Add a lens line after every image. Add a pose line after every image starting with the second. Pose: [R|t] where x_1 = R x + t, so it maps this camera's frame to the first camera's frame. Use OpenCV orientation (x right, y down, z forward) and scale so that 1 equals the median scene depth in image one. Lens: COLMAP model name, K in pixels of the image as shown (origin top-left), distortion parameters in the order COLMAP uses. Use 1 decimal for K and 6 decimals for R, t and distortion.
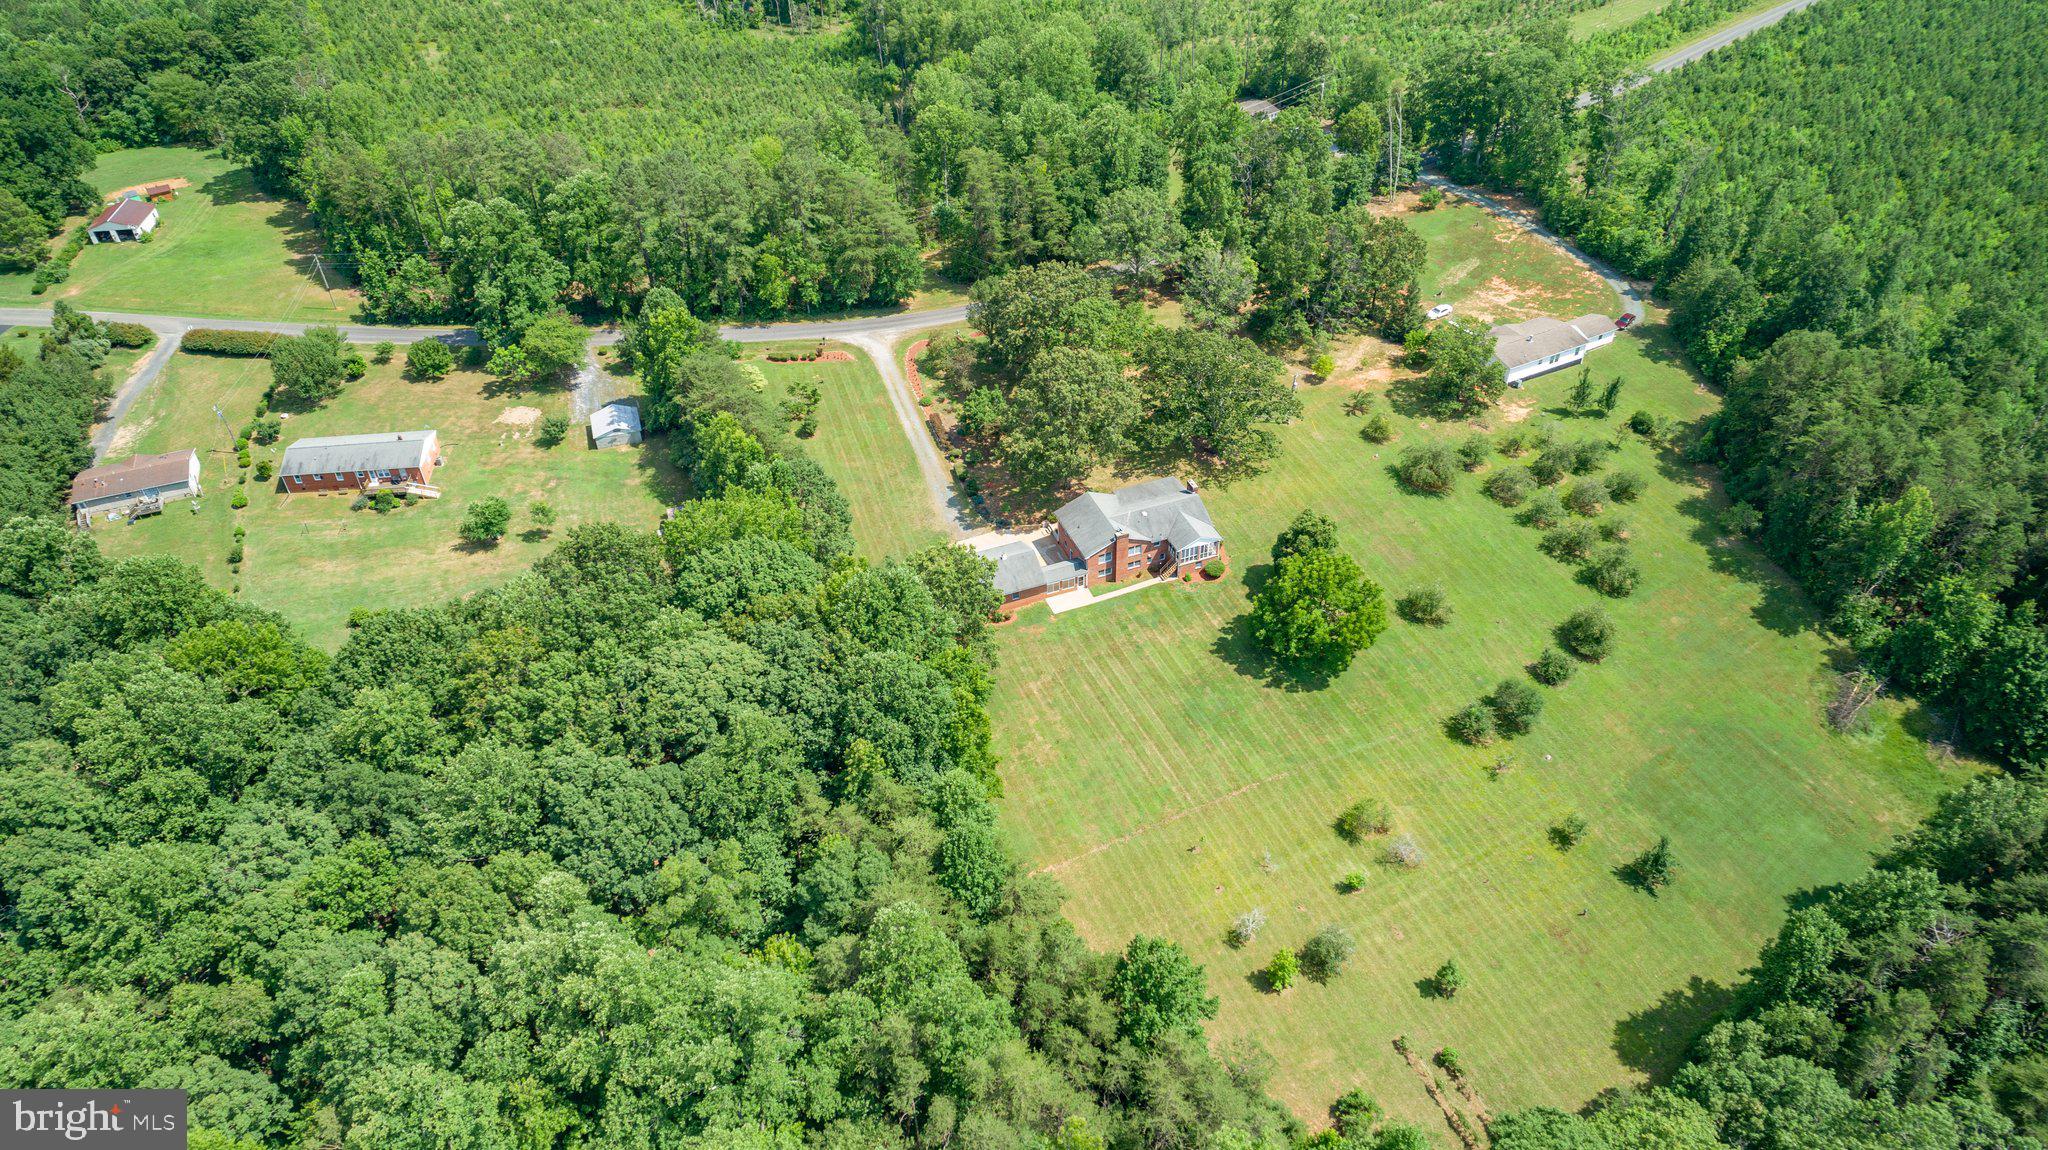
lens RADIAL K [[1378.9, 0, 1021.9], [0, 1378.9, 577.1], [0, 0, 1]] dist [-0.011889, 0.009533]
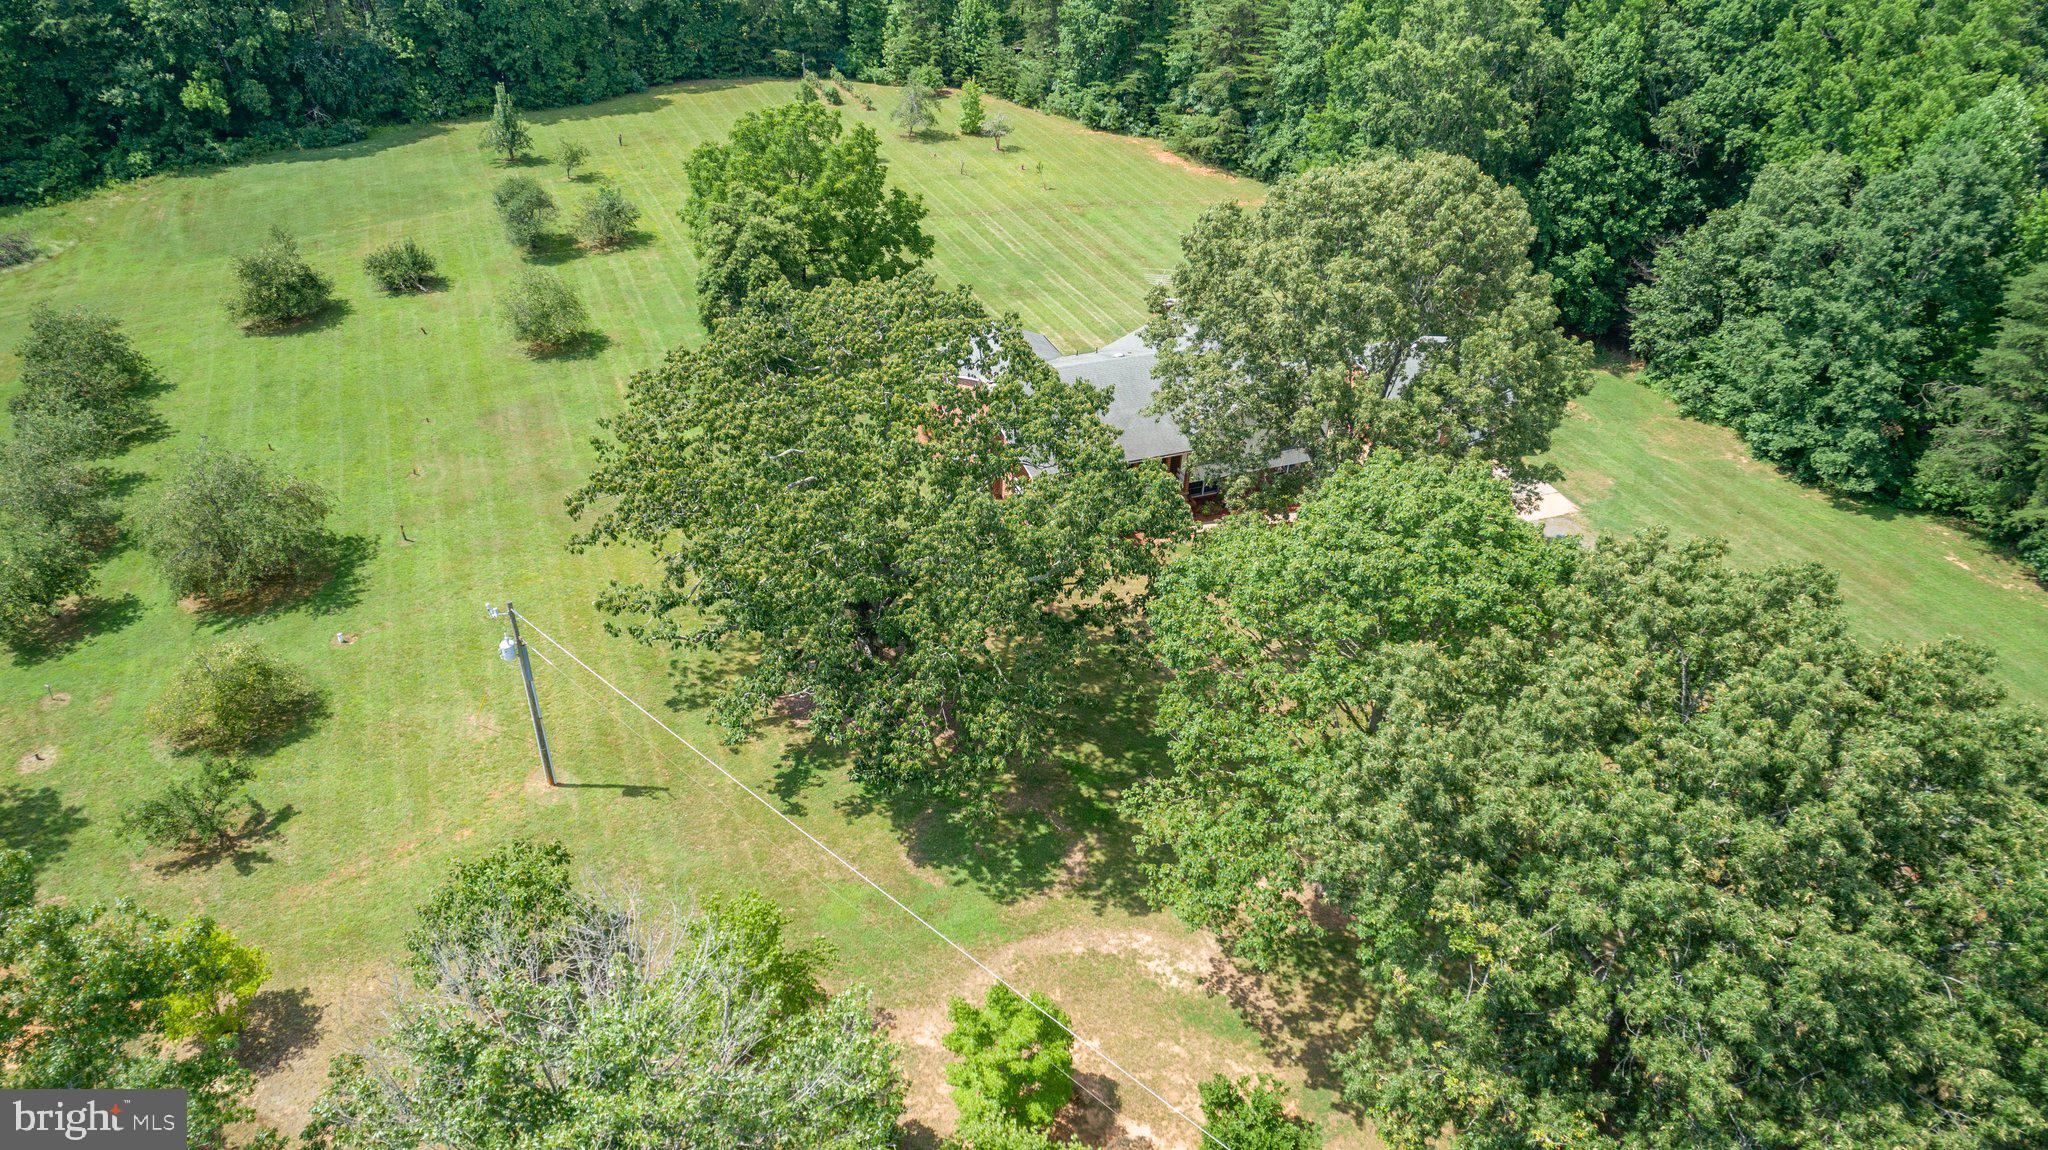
lens RADIAL K [[1378.9, 0, 1019.6], [0, 1378.9, 575.7], [0, 0, 1]] dist [-0.011889, 0.009533]
pose [[-0.999837, -0.008189, -0.016097, 0.117205], [-0.017726, 0.274081, 0.961543, -0.400764], [-0.003462, 0.961672, -0.274181, 1.110739]]
